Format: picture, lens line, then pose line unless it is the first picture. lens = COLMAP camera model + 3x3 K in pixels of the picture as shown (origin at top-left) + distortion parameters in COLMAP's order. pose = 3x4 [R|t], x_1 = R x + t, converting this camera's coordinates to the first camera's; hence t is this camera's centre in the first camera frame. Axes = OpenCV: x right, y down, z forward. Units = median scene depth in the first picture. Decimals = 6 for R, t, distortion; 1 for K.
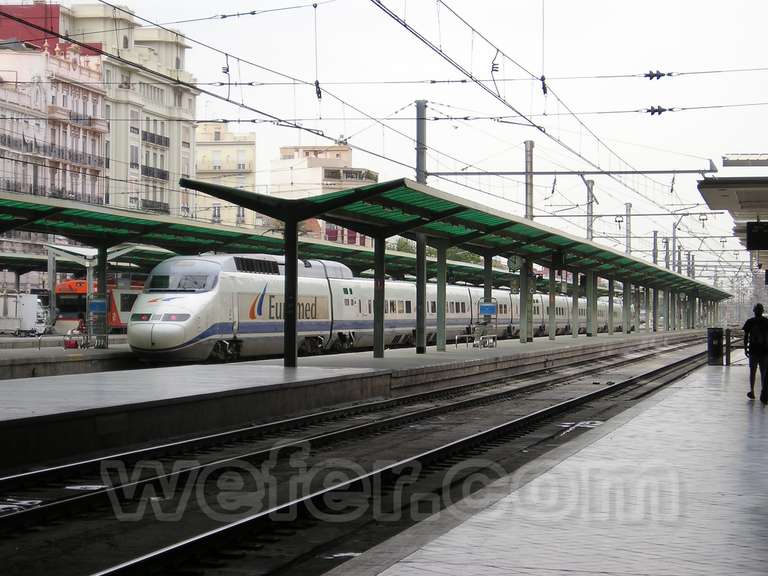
lens RADIAL K [[2102.6, 0, 381.4], [0, 2102.6, 288.0], [0, 0, 1]] dist [0.260215, 0.000000]
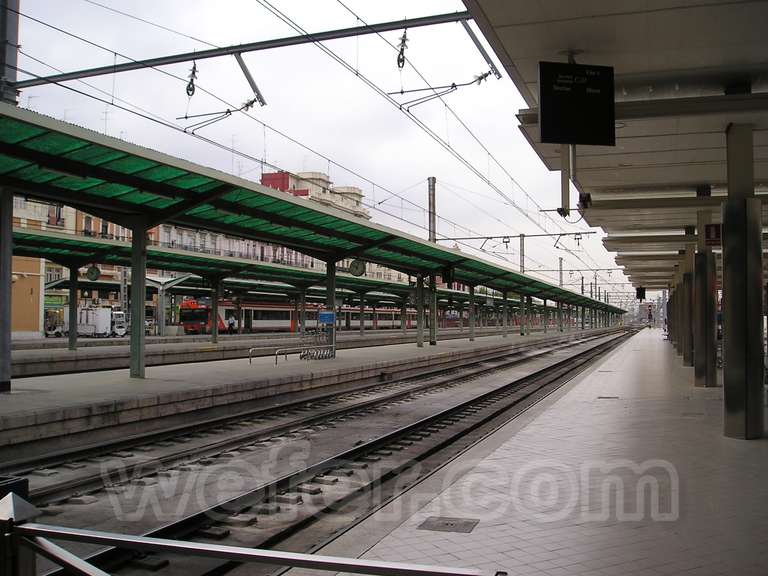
lens RADIAL K [[800.8, 0, 389.4], [0, 800.8, 282.5], [0, 0, 1]] dist [-0.083157, 0.000000]
pose [[0.991483, -0.008902, -0.129933, 0.094583], [0.004360, 0.999371, -0.035199, 0.005340], [0.130165, 0.034333, 0.990898, 0.496798]]
